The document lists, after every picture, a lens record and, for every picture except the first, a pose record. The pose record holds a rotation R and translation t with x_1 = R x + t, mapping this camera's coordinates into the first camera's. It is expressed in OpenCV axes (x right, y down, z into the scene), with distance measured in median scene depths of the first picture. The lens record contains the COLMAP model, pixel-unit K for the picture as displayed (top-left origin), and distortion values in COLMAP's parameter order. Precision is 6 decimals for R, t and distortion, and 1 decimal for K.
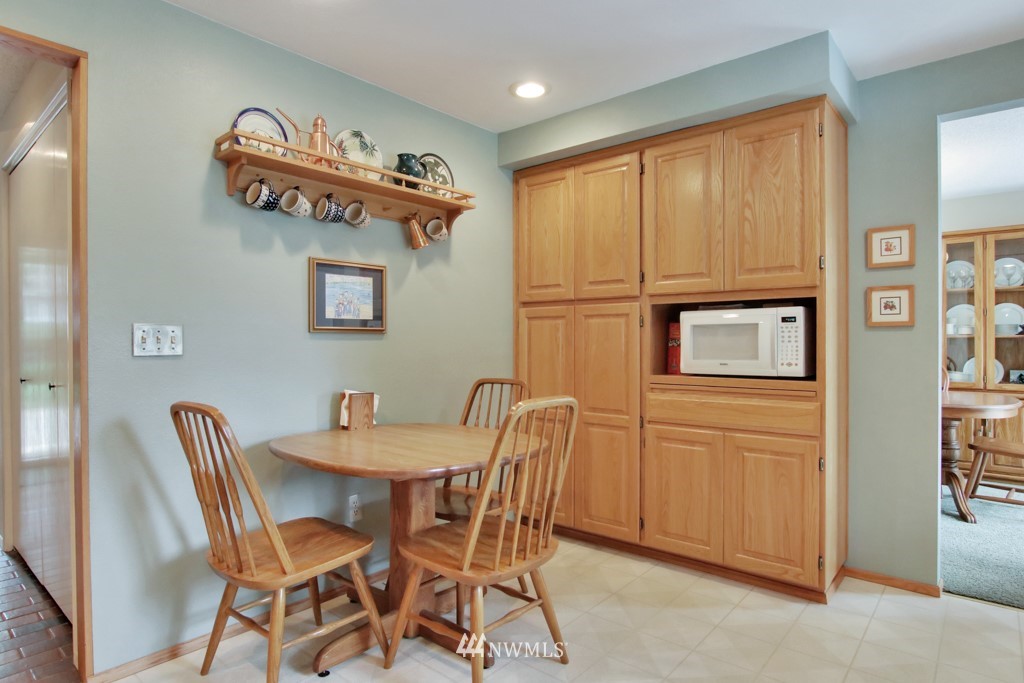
lens RADIAL K [[576.3, 0, 512.0], [0, 576.3, 341.5], [0, 0, 1]] dist [-0.030398, -0.000171]
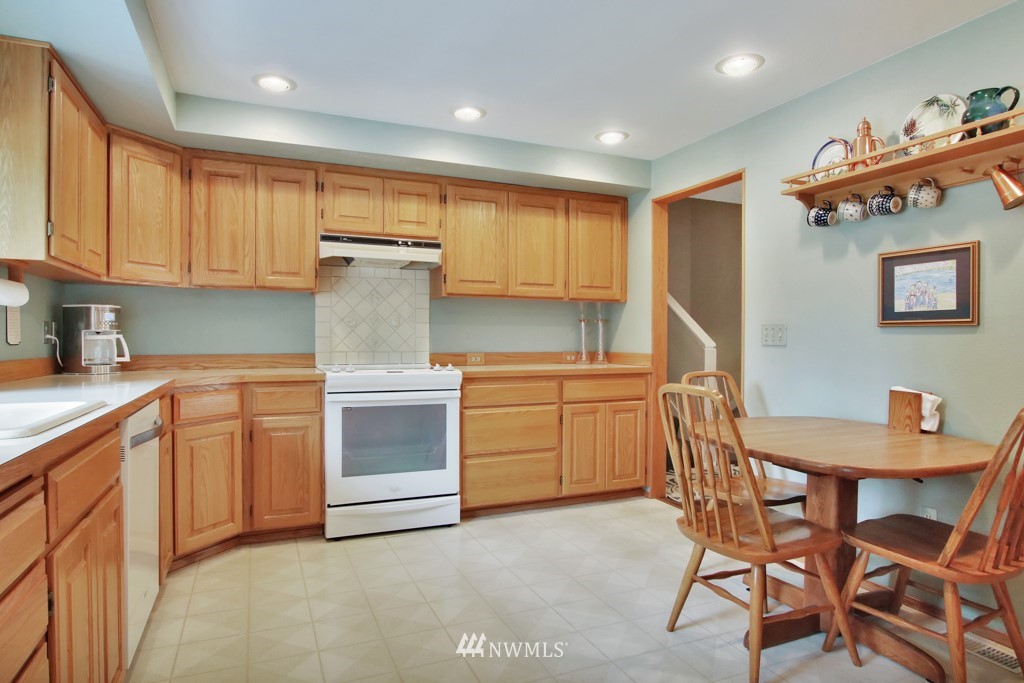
lens RADIAL K [[576.3, 0, 512.0], [0, 576.3, 341.5], [0, 0, 1]] dist [-0.030398, -0.000171]
pose [[-0.436168, 0.013543, -0.899764, 0.817506], [0.001215, 0.999895, 0.014461, -0.004831], [0.899865, 0.005214, -0.436138, 0.813512]]
